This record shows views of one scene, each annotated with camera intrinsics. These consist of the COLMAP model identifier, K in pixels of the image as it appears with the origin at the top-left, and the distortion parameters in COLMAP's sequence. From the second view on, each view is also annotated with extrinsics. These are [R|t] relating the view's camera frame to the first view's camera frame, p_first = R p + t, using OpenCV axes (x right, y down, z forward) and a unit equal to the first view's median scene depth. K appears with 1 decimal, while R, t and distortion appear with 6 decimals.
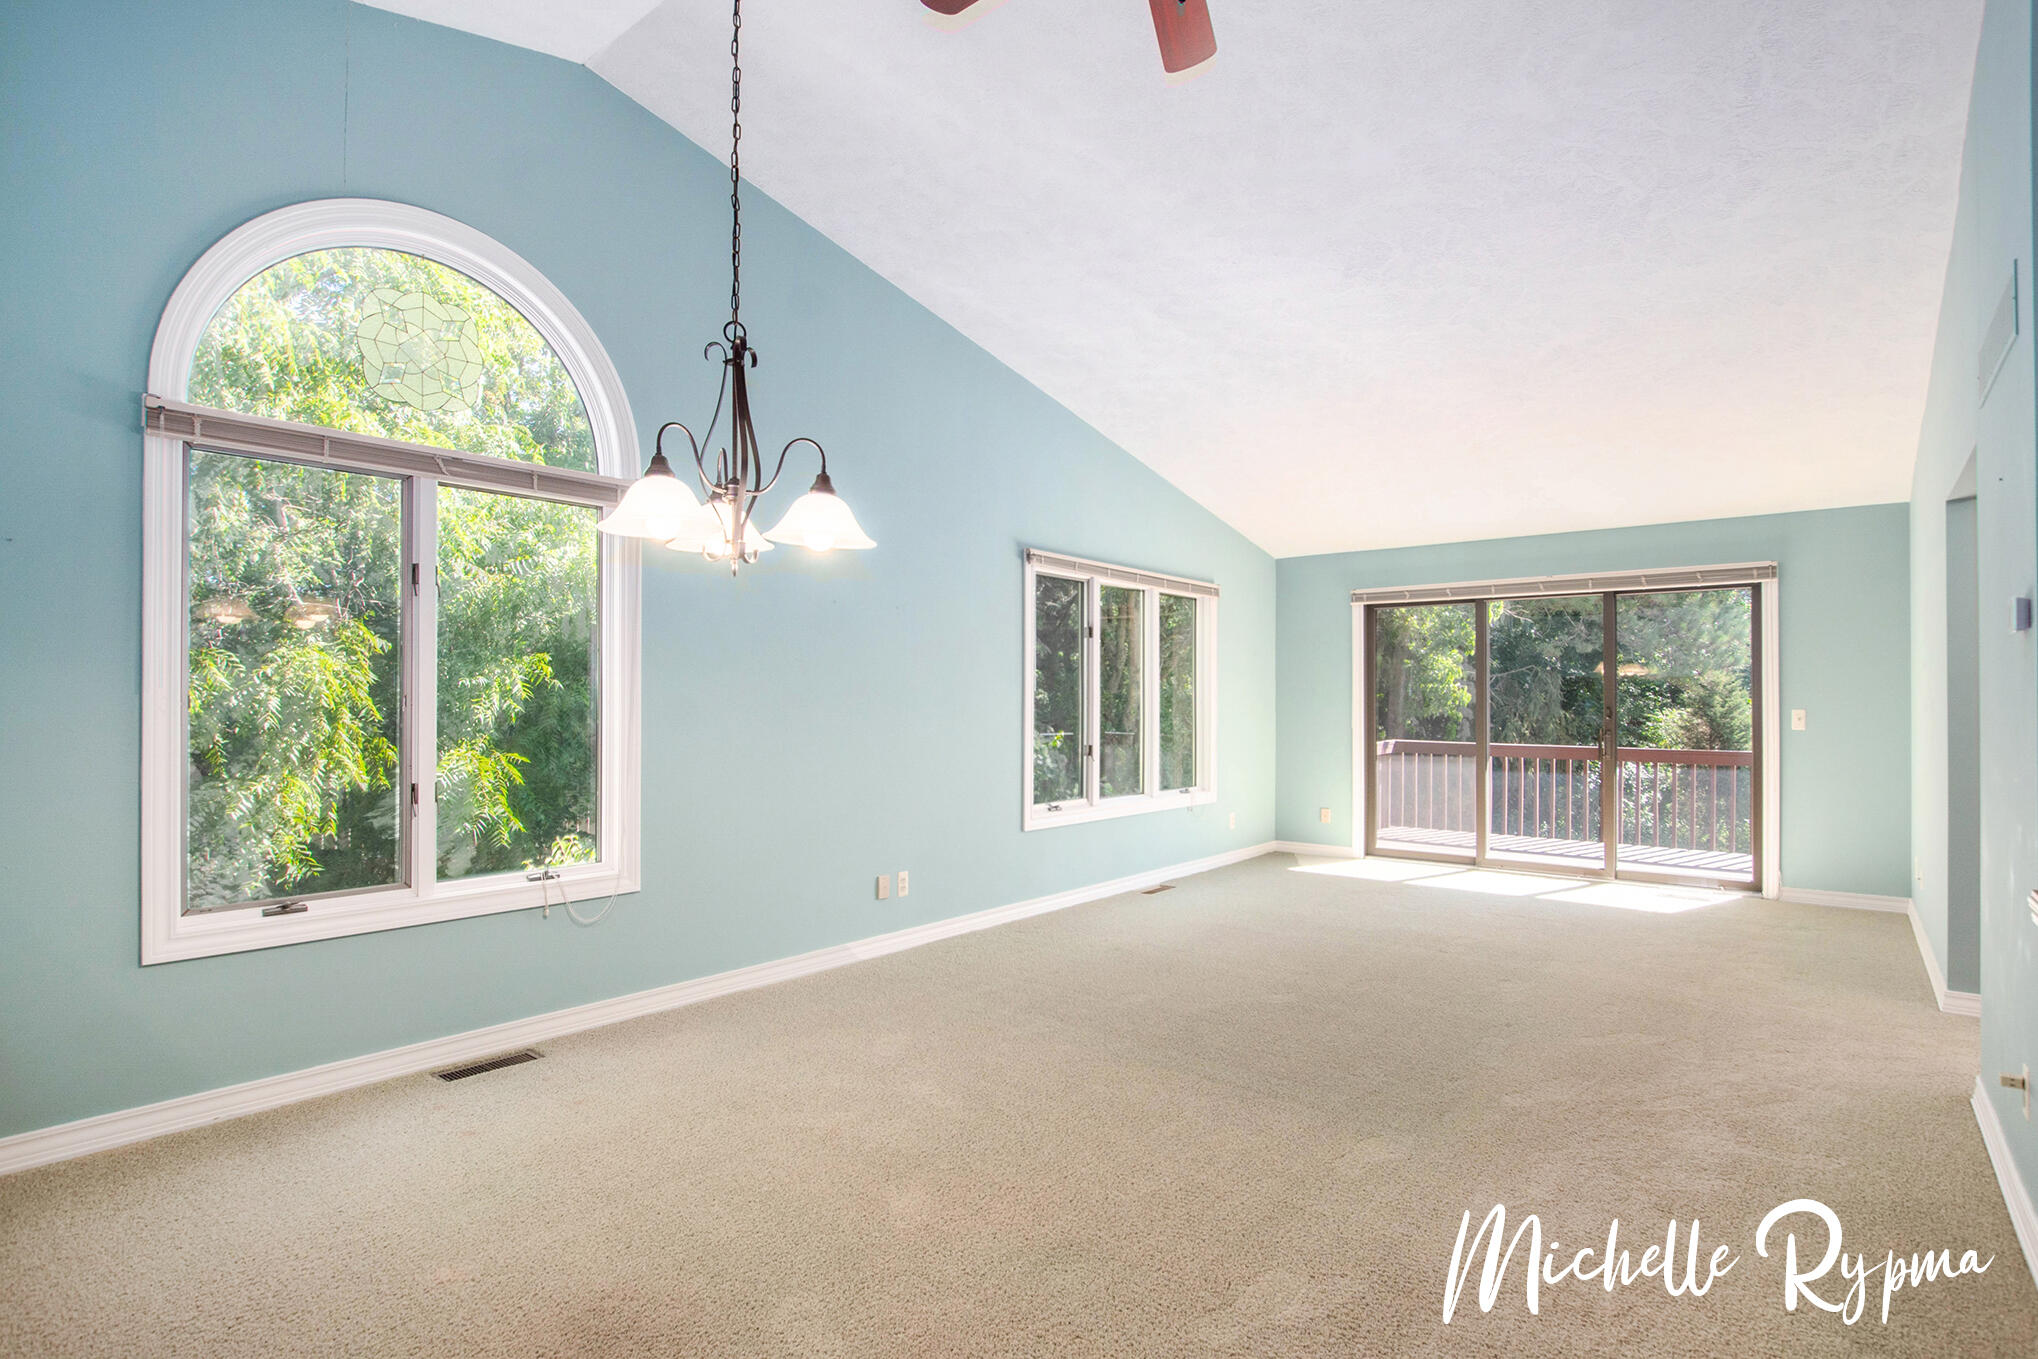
lens RADIAL K [[1033.8, 0, 1023.2], [0, 1033.8, 694.8], [0, 0, 1]] dist [-0.034038, -0.000469]
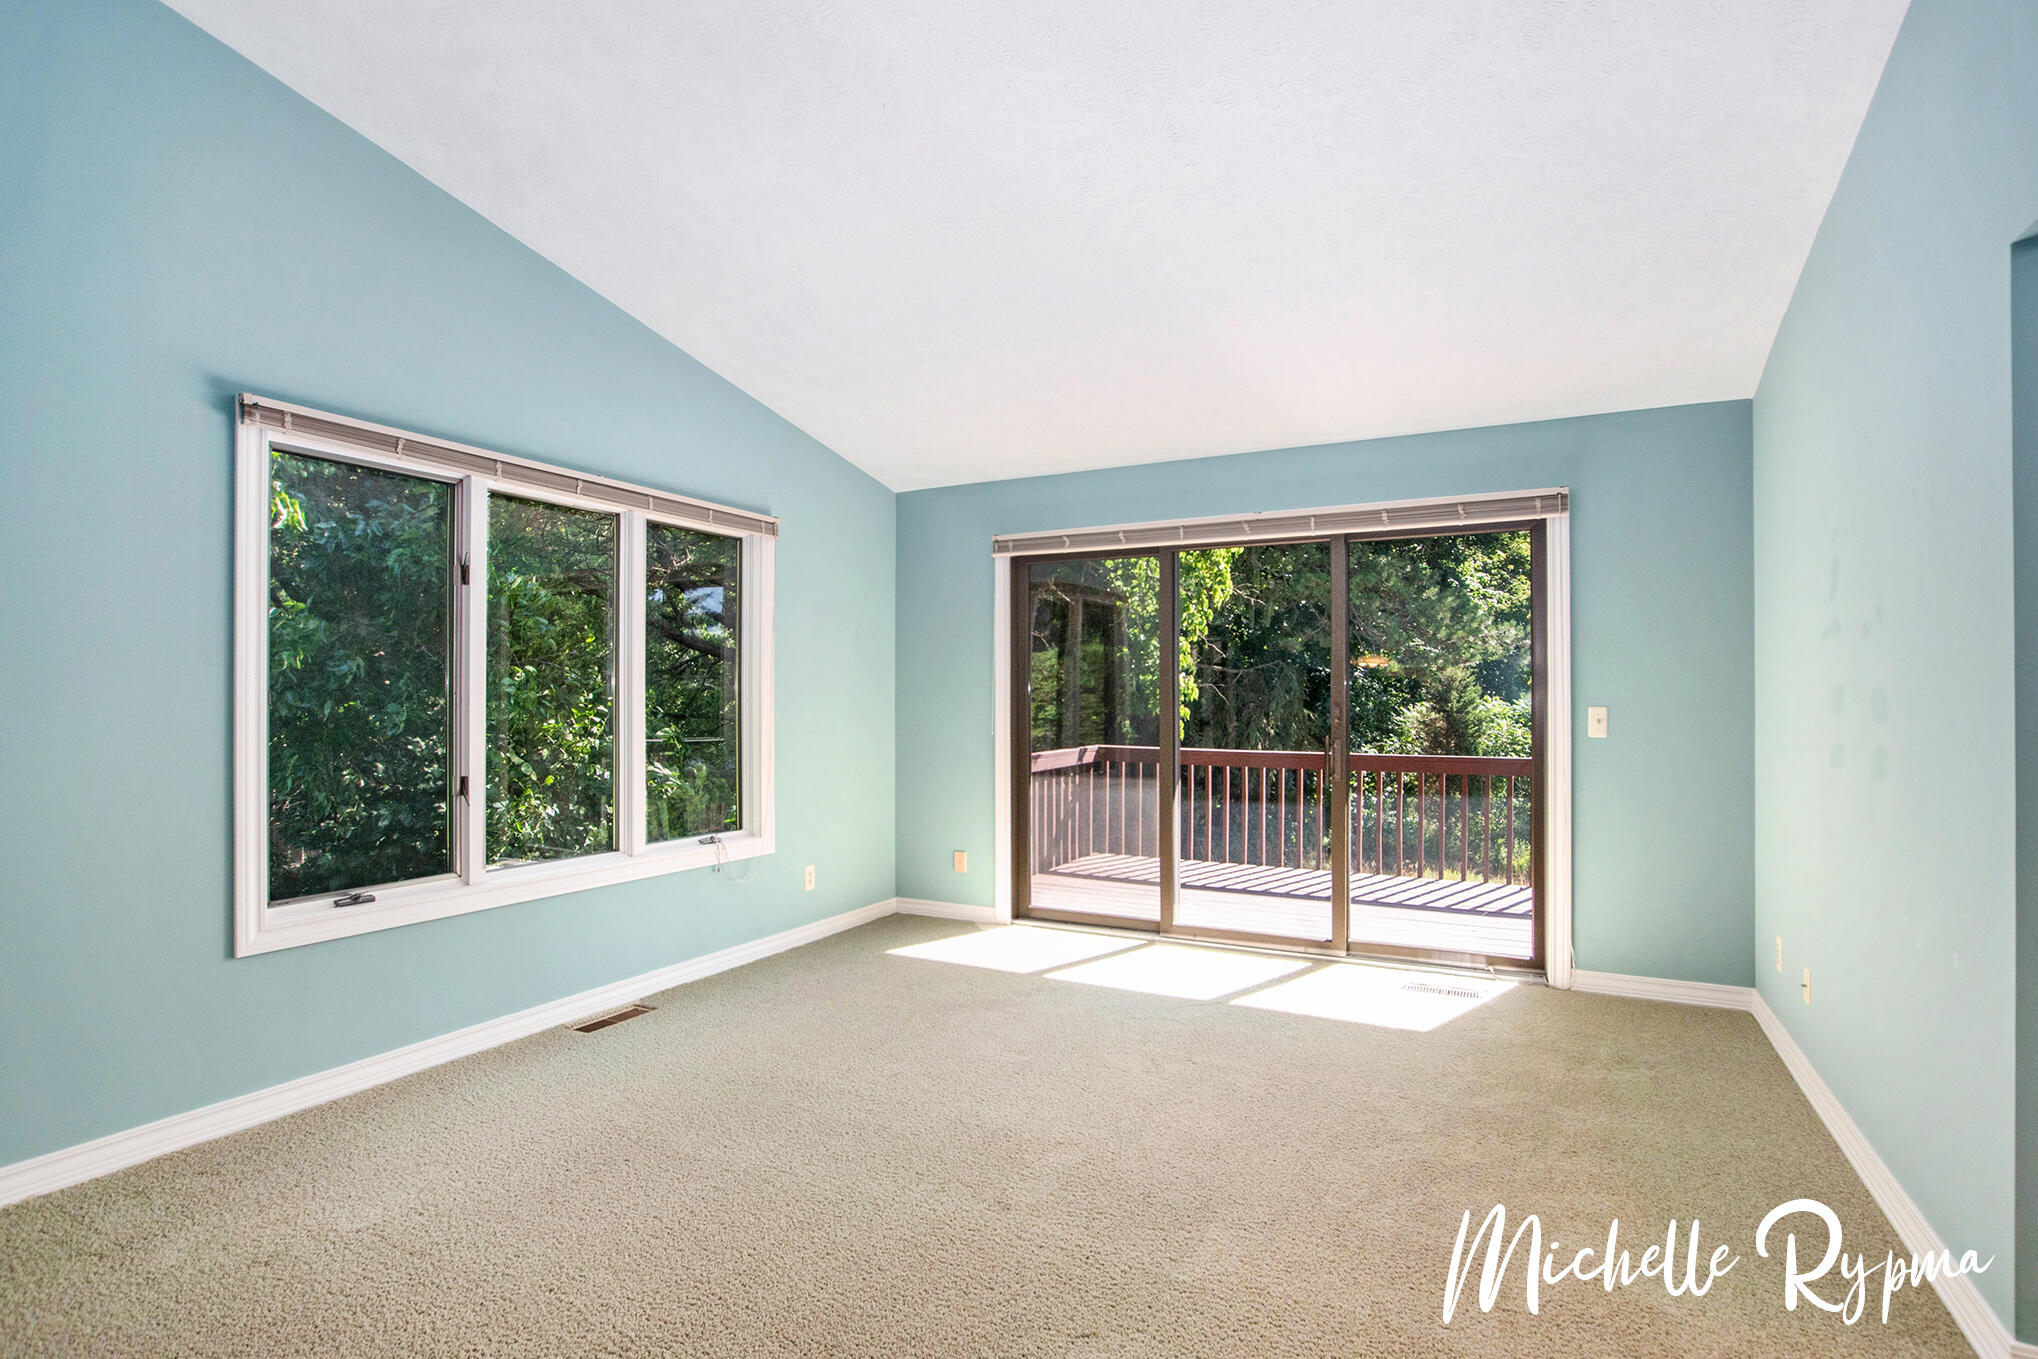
lens RADIAL K [[987.2, 0, 1015.4], [0, 987.2, 694.5], [0, 0, 1]] dist [-0.034788, 0.000908]
pose [[0.982862, -0.002539, 0.184323, 0.224386], [0.002165, 0.999995, 0.002230, 0.003611], [-0.184328, -0.001793, 0.982863, 0.368067]]
